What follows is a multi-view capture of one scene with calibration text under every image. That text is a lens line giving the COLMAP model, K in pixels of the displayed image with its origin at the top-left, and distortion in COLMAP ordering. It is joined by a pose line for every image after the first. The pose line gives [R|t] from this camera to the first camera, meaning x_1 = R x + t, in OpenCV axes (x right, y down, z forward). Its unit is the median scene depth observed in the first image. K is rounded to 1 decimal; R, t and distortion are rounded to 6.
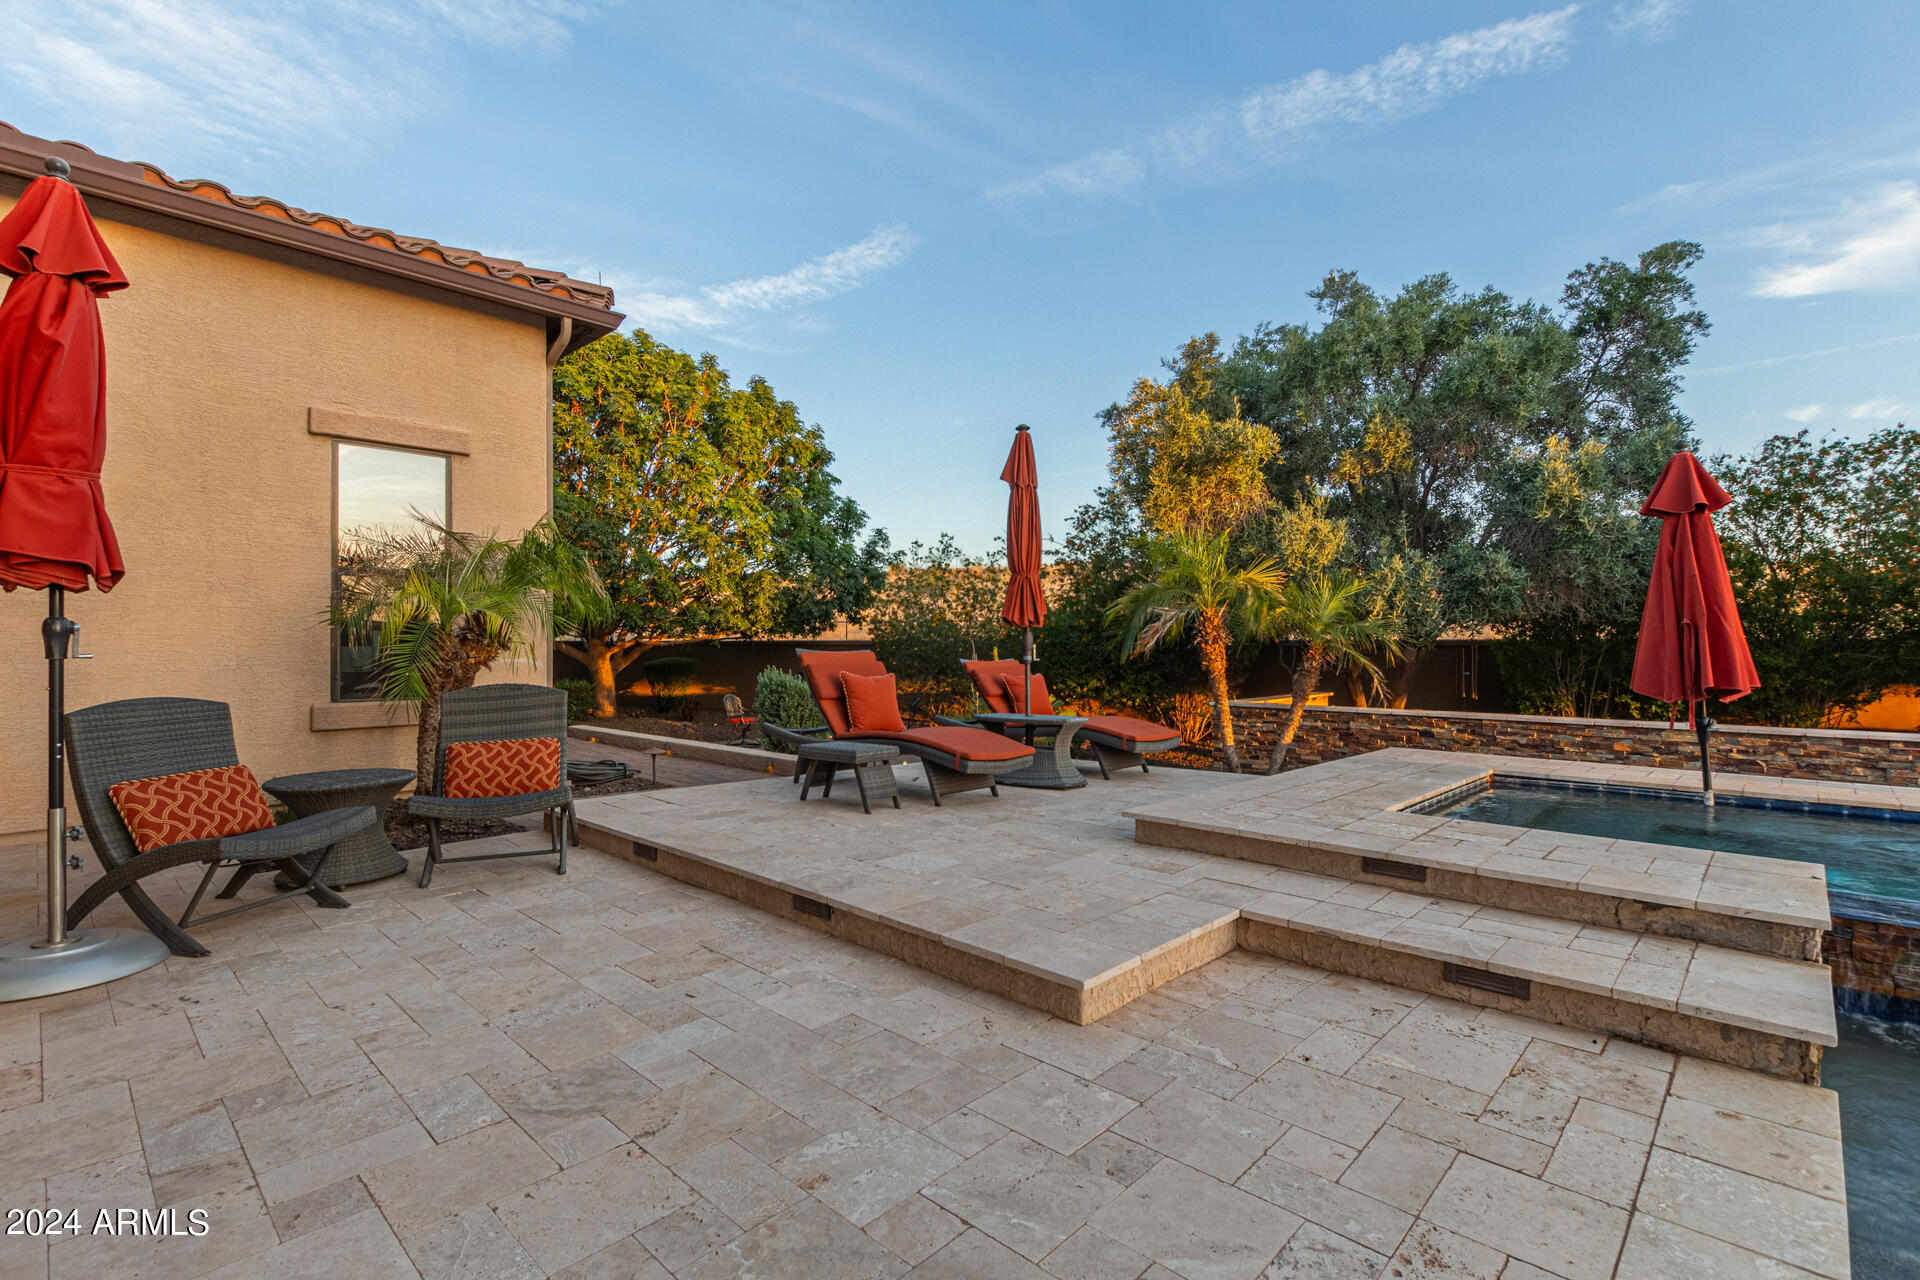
lens RADIAL K [[851.7, 0, 960.0], [0, 851.7, 640.0], [0, 0, 1]] dist [-0.001271, 0.000158]
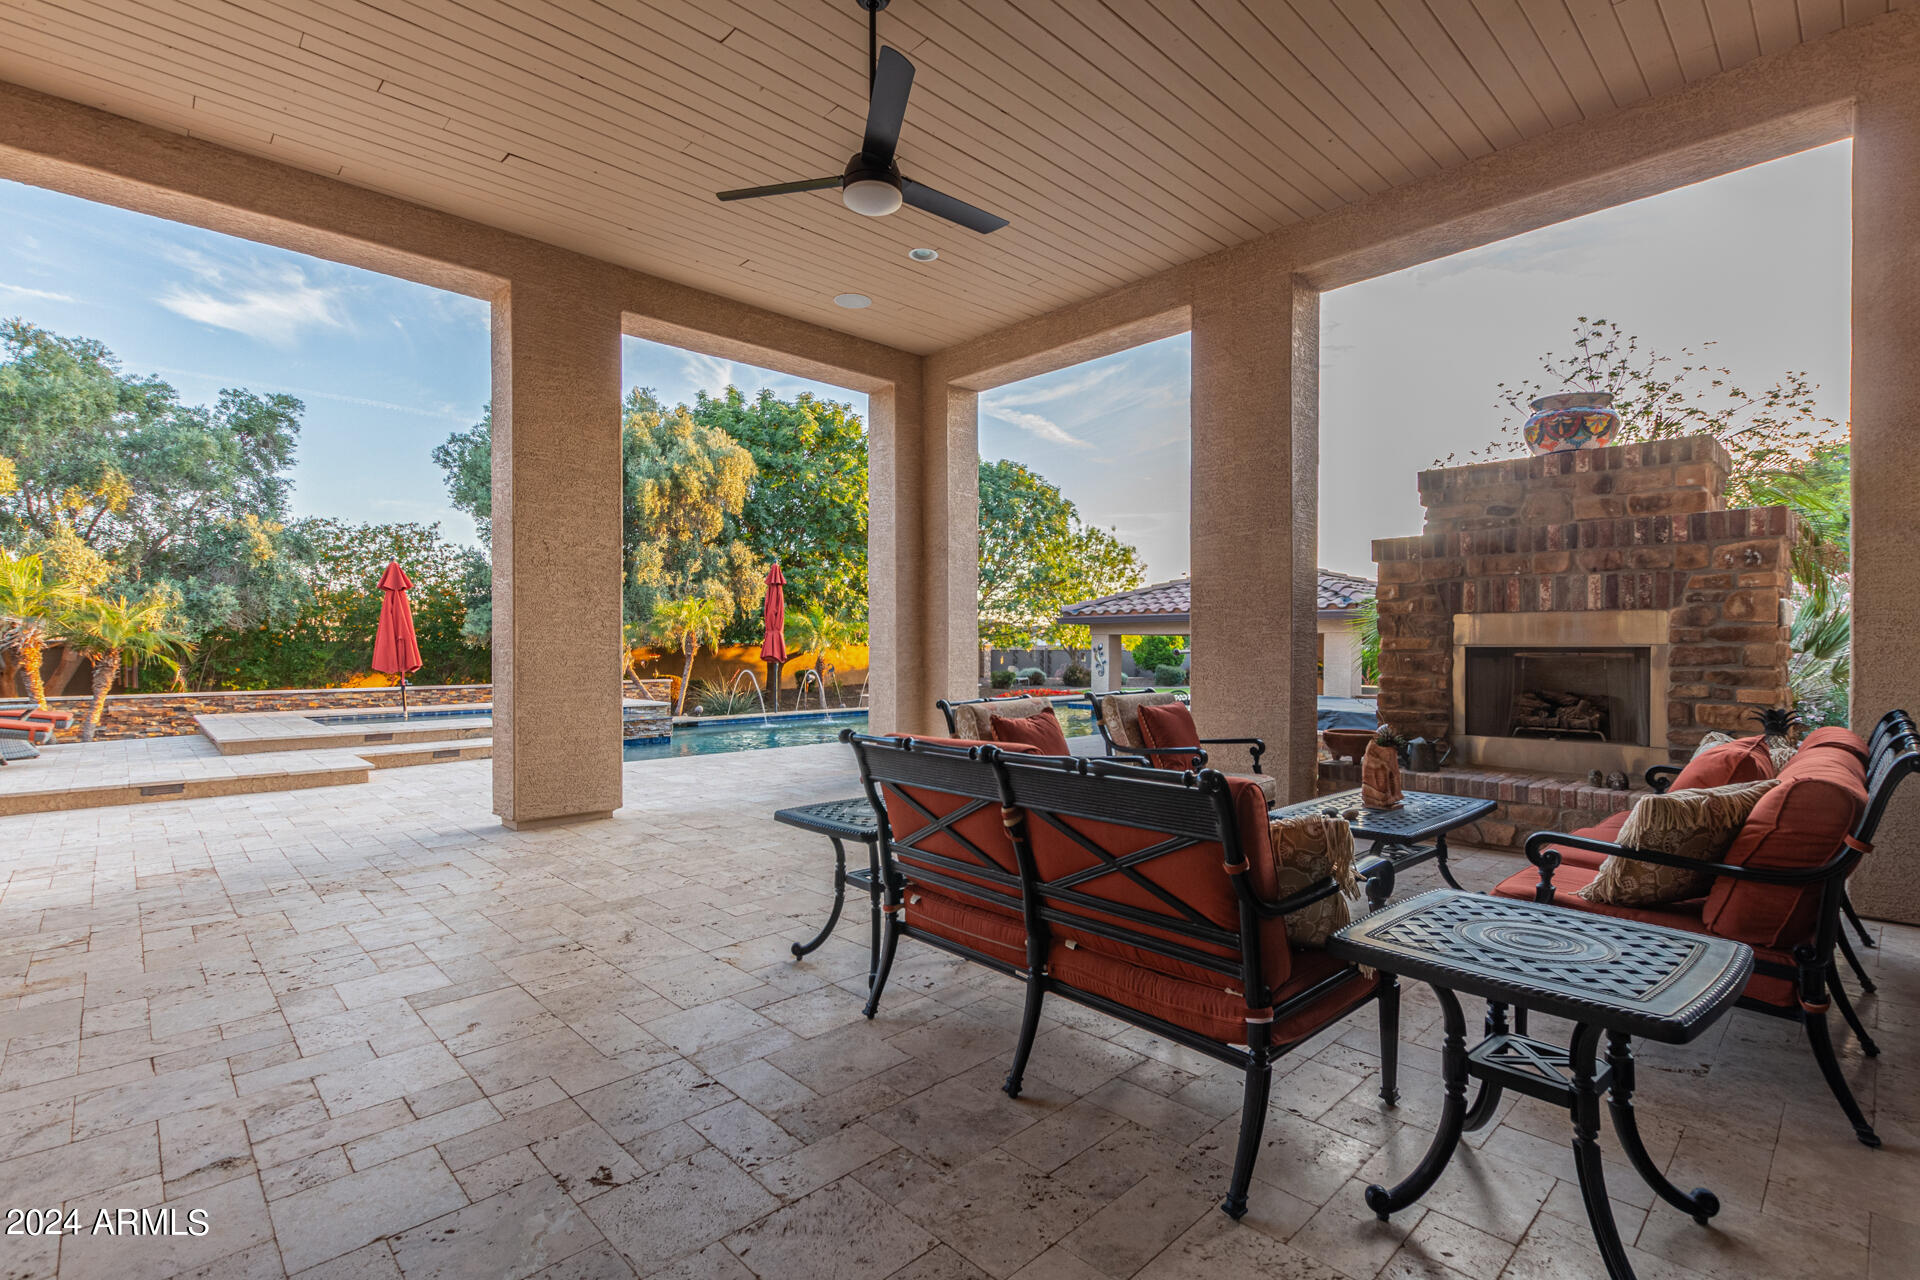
lens RADIAL K [[876.8, 0, 960.0], [0, 876.8, 640.0], [0, 0, 1]] dist [-0.001240, 0.000033]
pose [[0.064839, 0.004188, 0.997887, -0.696427], [-0.008082, 0.999961, -0.003671, -0.010306], [-0.997863, -0.007827, 0.064870, -0.358216]]
